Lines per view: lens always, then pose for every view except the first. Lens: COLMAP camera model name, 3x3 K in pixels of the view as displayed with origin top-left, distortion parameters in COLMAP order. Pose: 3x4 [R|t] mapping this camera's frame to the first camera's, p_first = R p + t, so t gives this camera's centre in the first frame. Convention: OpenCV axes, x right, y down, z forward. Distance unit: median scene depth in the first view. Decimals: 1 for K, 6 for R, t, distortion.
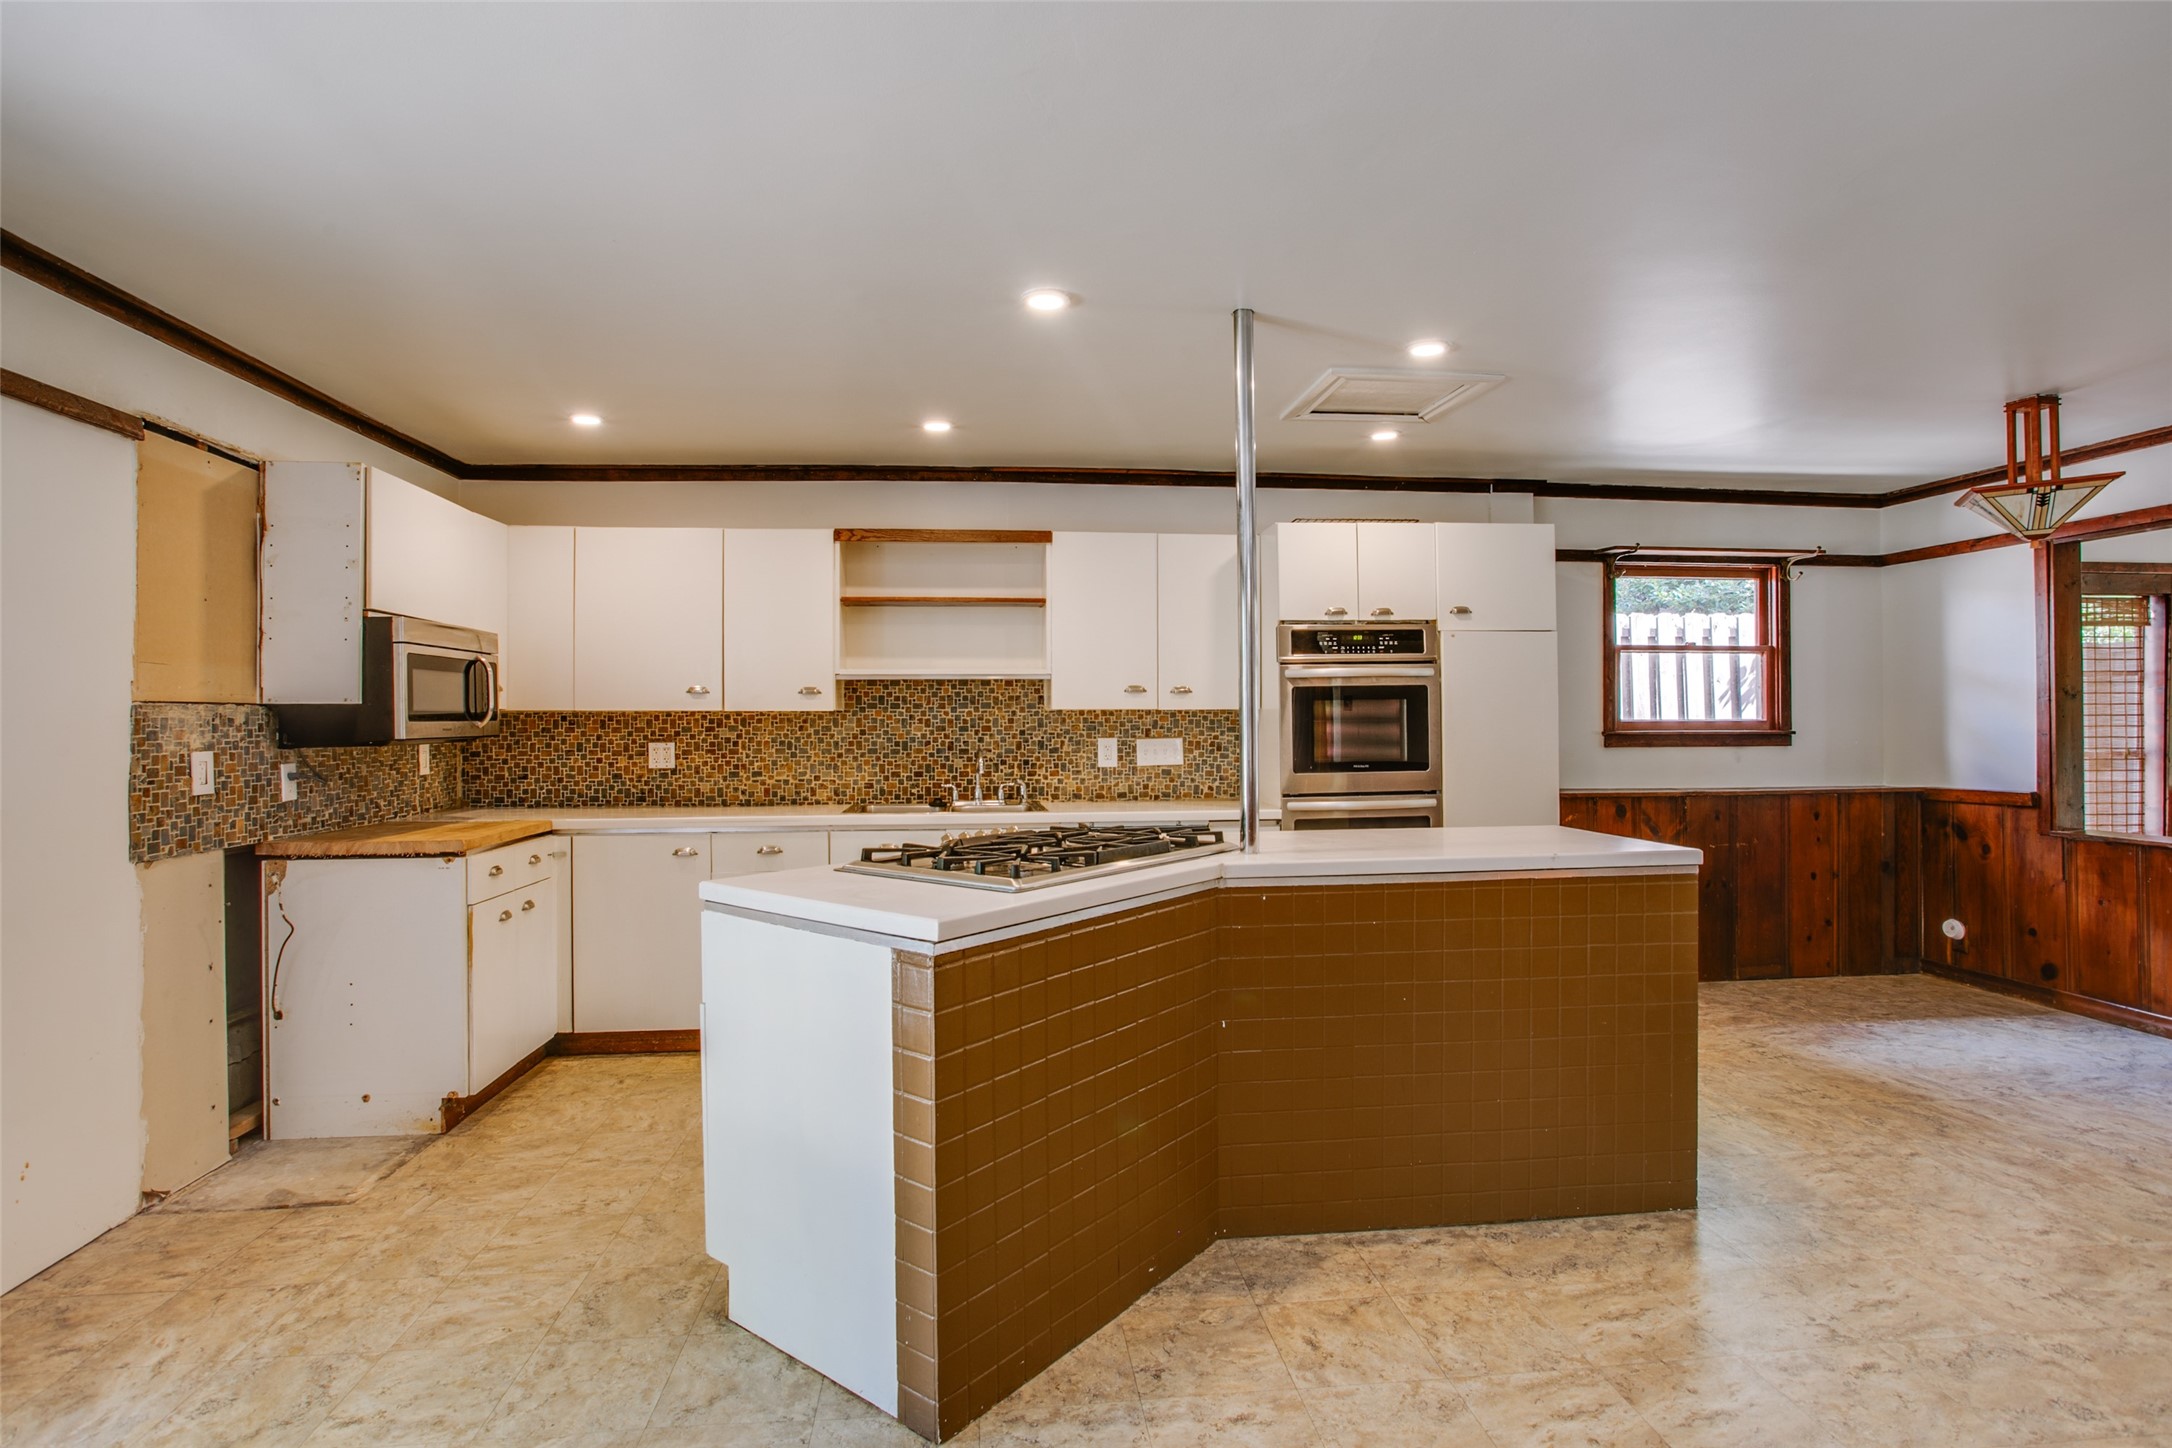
lens RADIAL K [[1081.1, 0, 1086.0], [0, 1081.1, 724.0], [0, 0, 1]] dist [-0.035403, 0.018570]
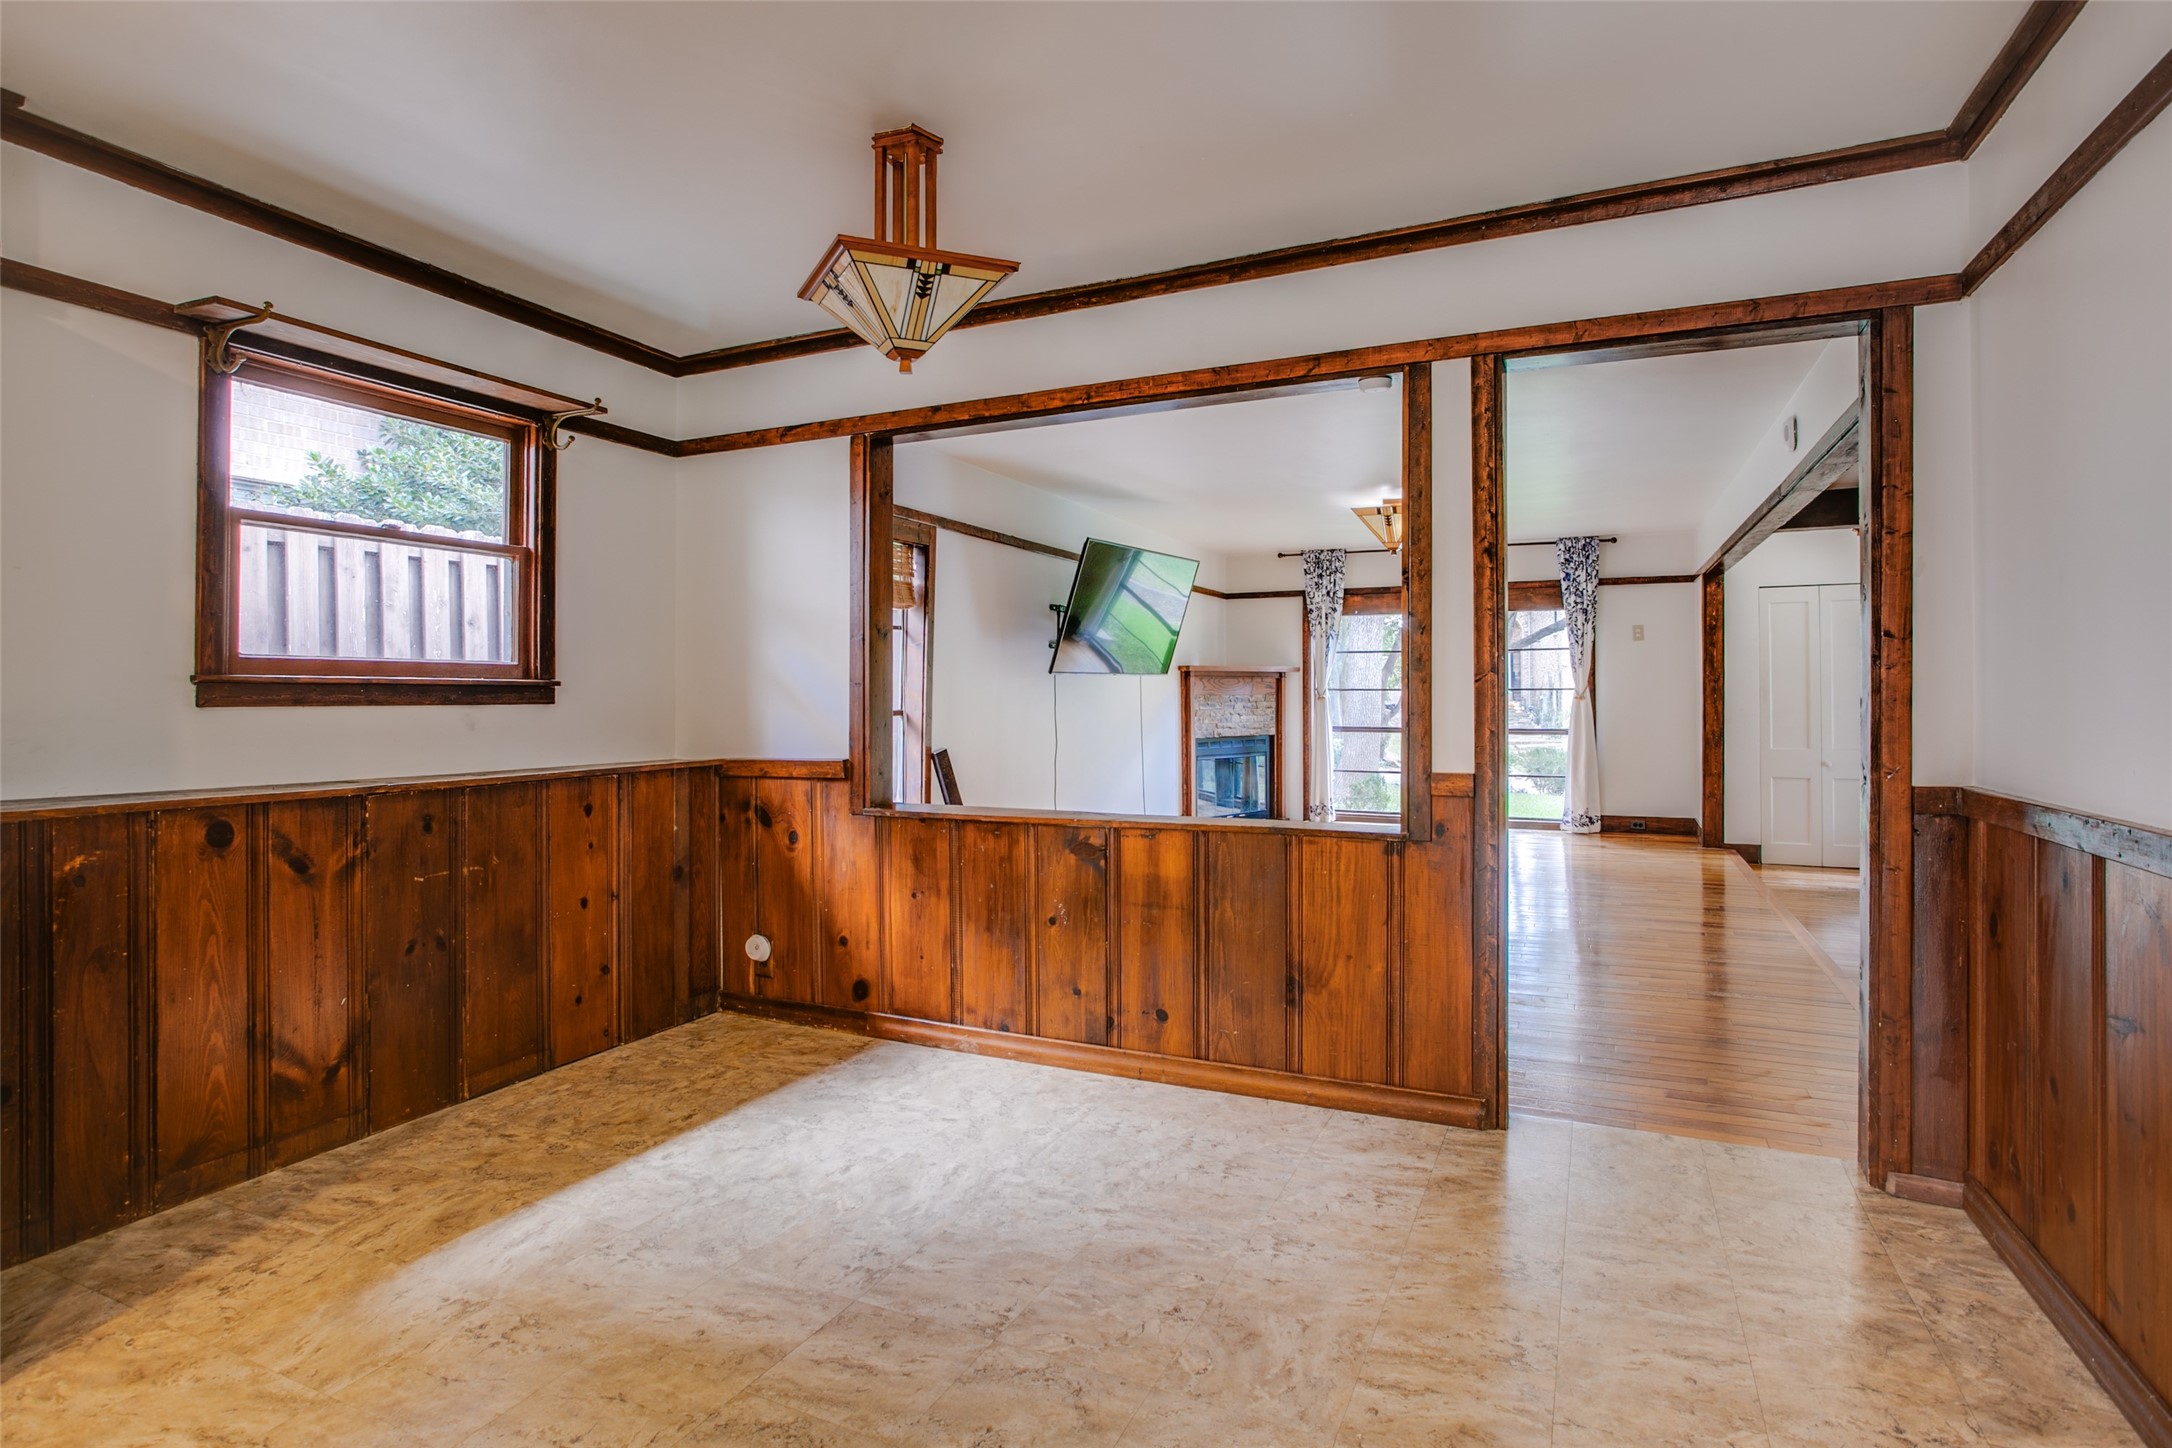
lens RADIAL K [[1032.1, 0, 1072.3], [0, 1032.1, 700.7], [0, 0, 1]] dist [-0.032142, 0.019249]
pose [[0.512765, 0.003959, 0.858520, 0.301073], [-0.003190, 0.999991, -0.002706, 0.020348], [-0.858523, -0.001351, 0.512773, 0.429684]]
